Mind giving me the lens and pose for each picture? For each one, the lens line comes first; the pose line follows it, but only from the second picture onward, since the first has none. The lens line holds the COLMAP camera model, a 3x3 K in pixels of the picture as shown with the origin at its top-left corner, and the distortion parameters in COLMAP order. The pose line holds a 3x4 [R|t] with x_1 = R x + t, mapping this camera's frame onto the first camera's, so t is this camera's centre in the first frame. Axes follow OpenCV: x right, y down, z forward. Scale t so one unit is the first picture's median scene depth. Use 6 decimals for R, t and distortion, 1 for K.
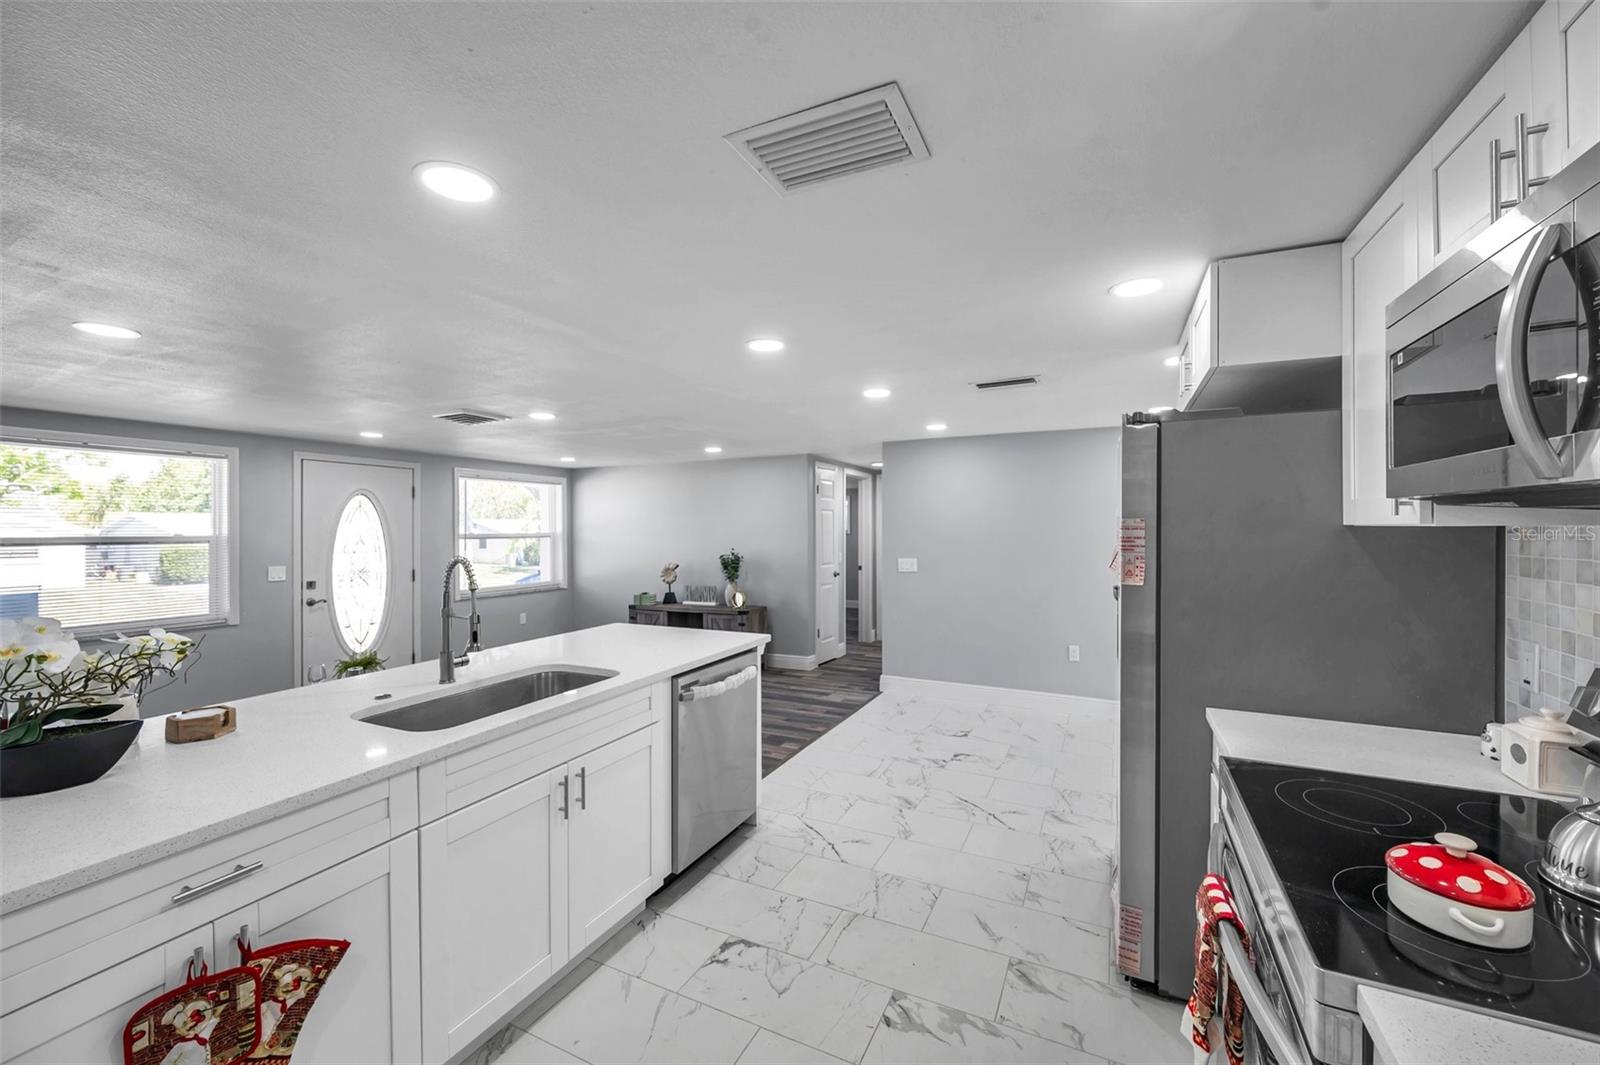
lens RADIAL K [[635.2, 0, 814.7], [0, 635.2, 527.7], [0, 0, 1]] dist [-0.005758, 0.000923]
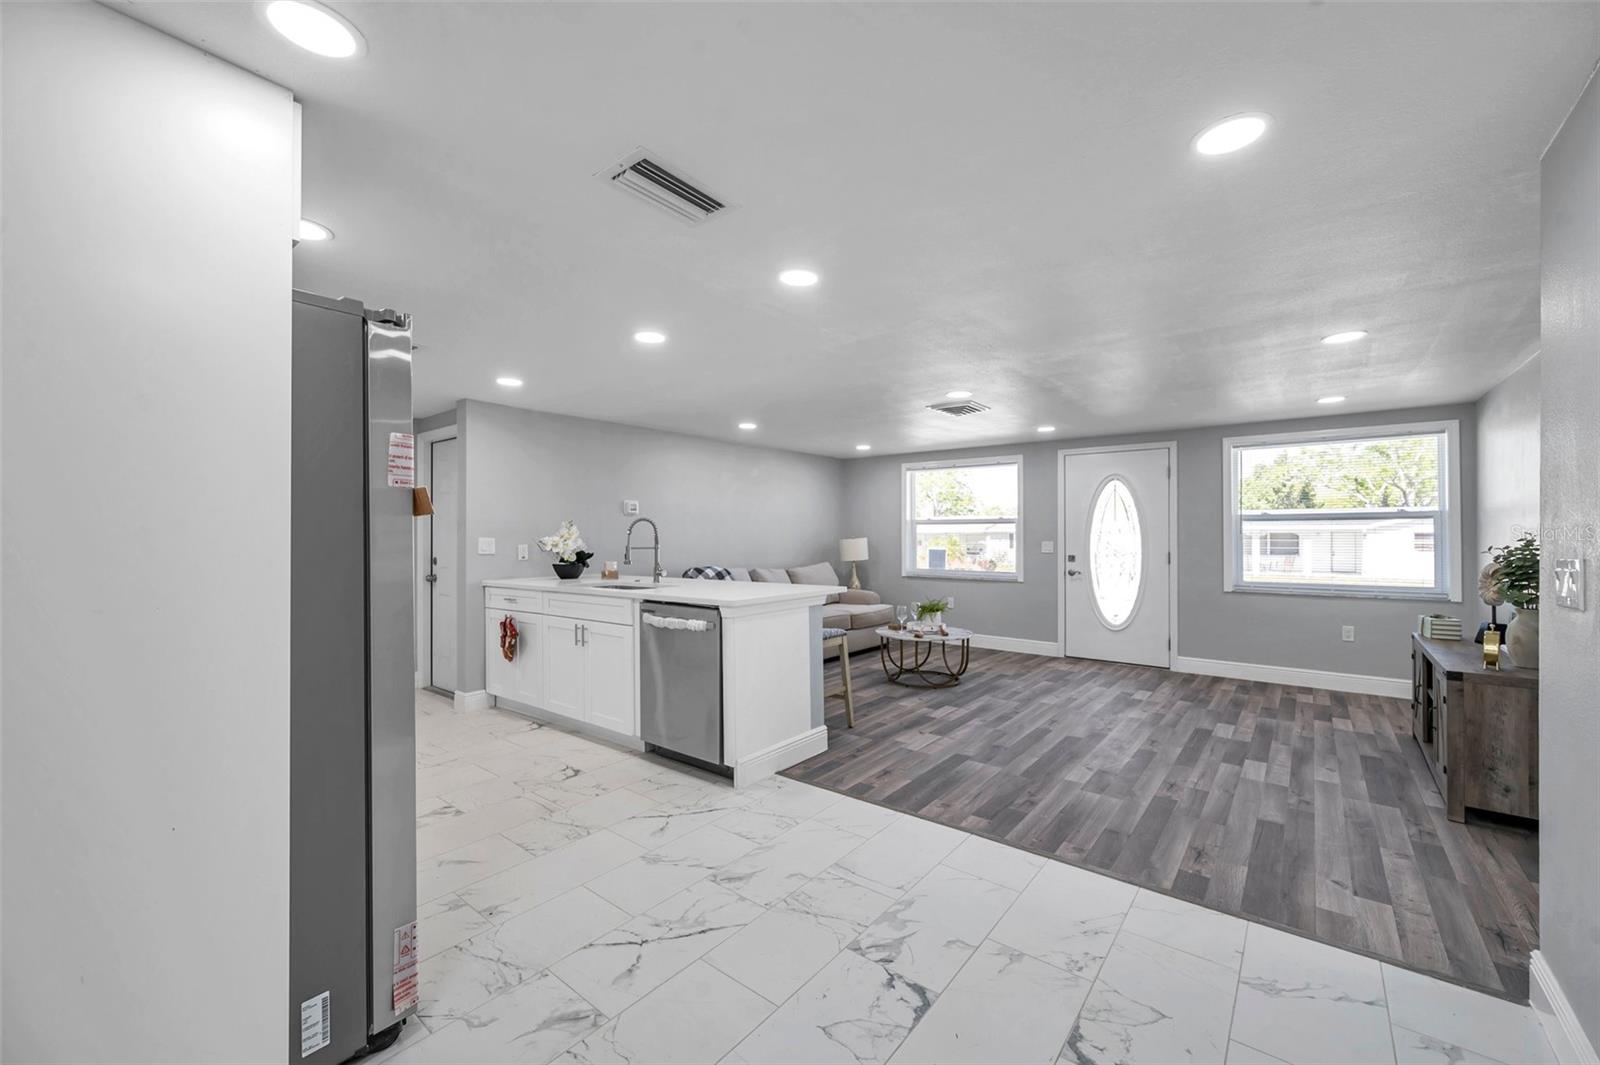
lens RADIAL K [[635.2, 0, 799.6], [0, 635.2, 528.1], [0, 0, 1]] dist [-0.005758, 0.000923]
pose [[-0.237813, -0.004717, -0.971299, 0.558945], [0.005642, 0.999965, -0.006237, 0.041454], [0.971294, -0.006963, -0.237778, 0.867957]]
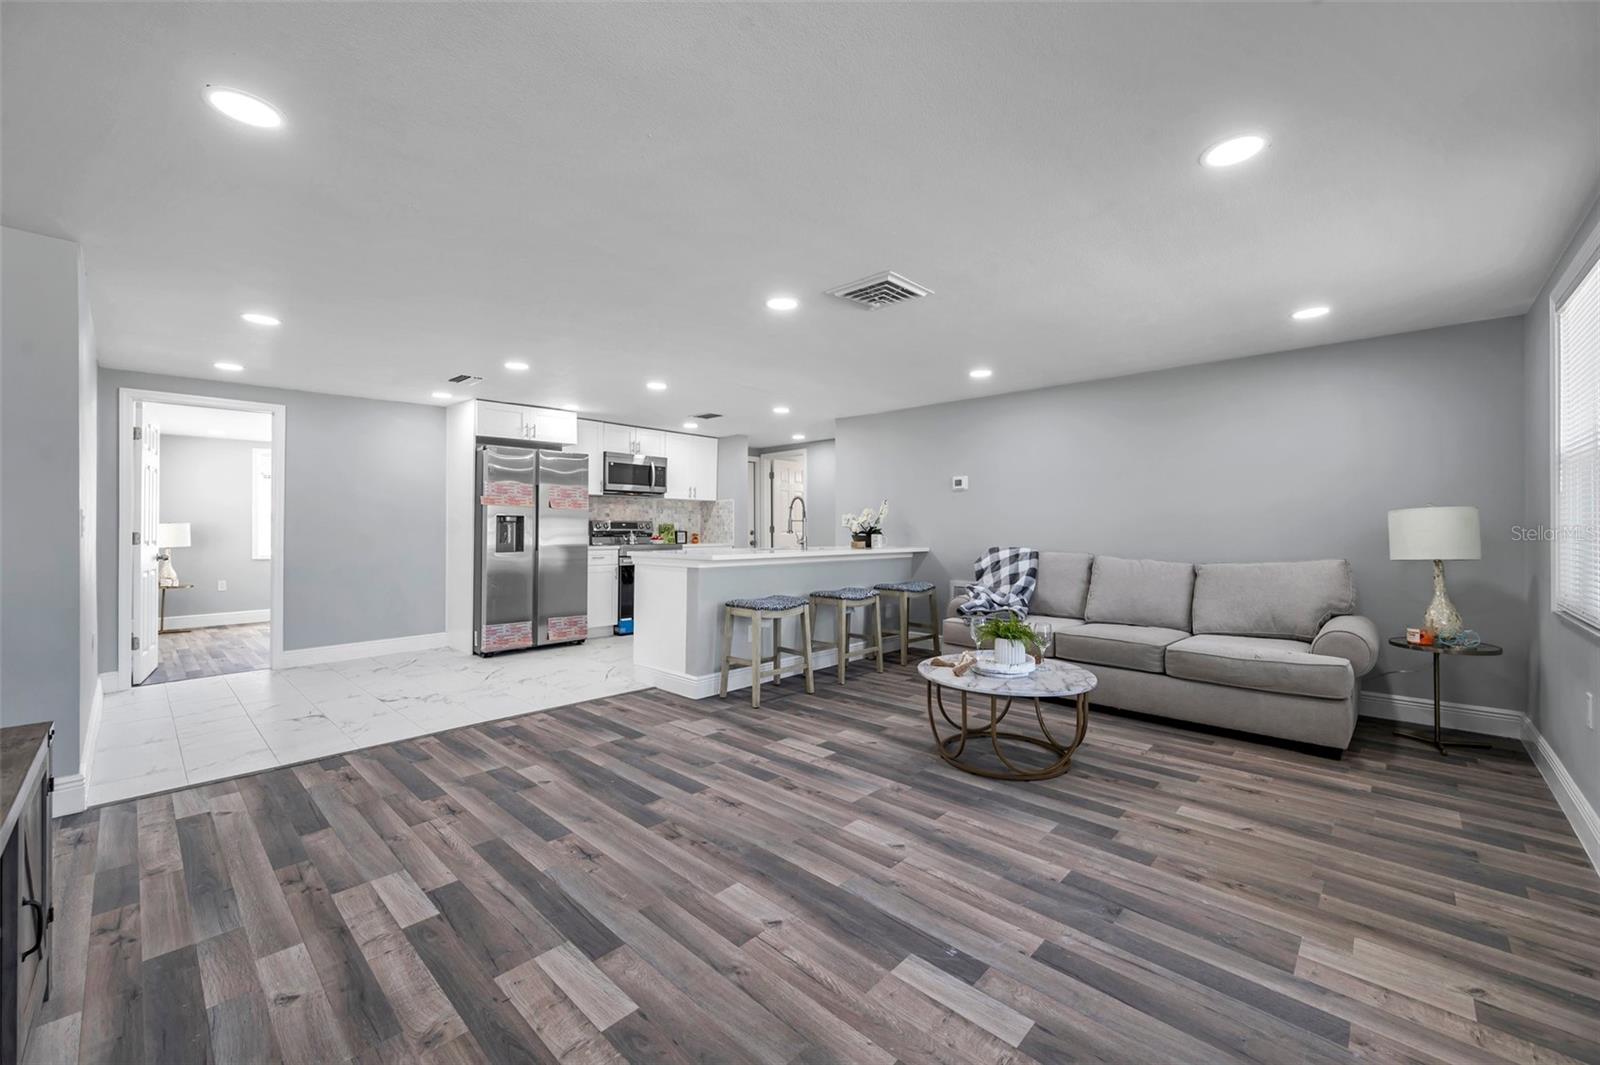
lens RADIAL K [[635.2, 0, 799.6], [0, 635.2, 507.9], [0, 0, 1]] dist [-0.005758, 0.000923]
pose [[-0.950659, 0.014812, 0.309883, -0.597397], [0.005394, 0.999498, -0.031225, 0.074699], [-0.310190, -0.028013, -0.950262, 1.492027]]
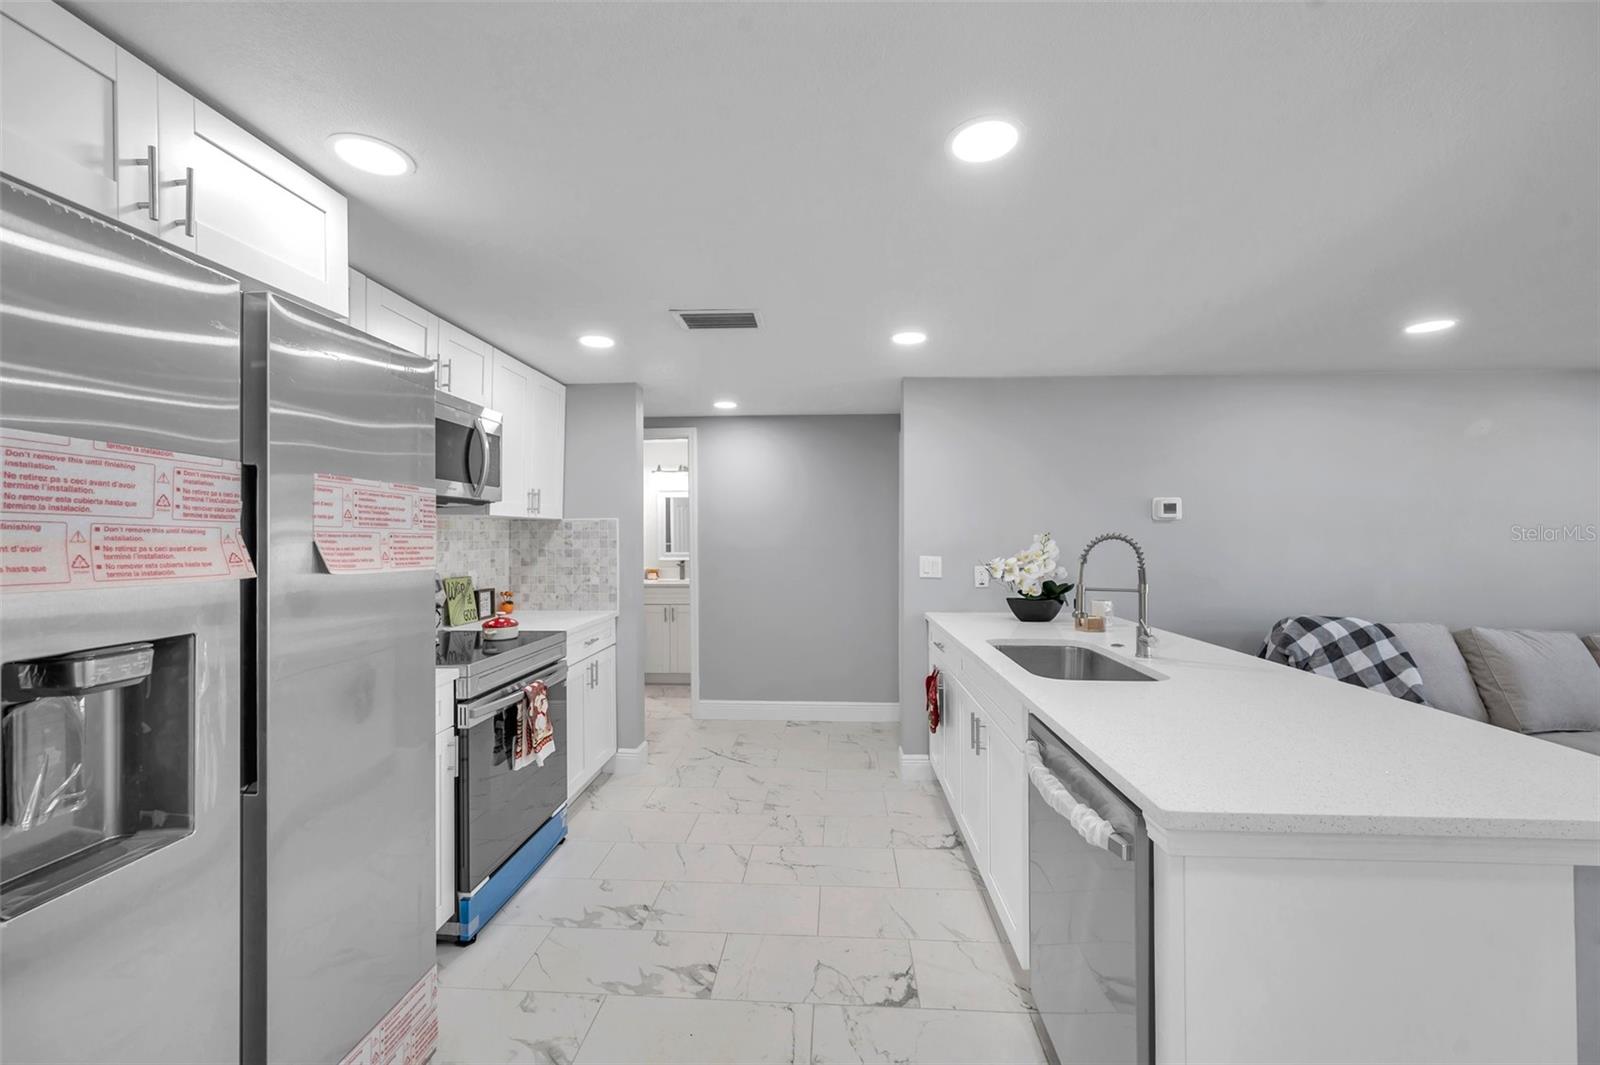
lens RADIAL K [[635.2, 0, 793.3], [0, 635.2, 528.4], [0, 0, 1]] dist [-0.005758, 0.000923]
pose [[-0.930784, 0.002628, -0.365560, 0.146443], [0.004110, 0.999986, -0.003275, 0.016898], [0.365546, -0.004551, -0.930782, 0.800637]]
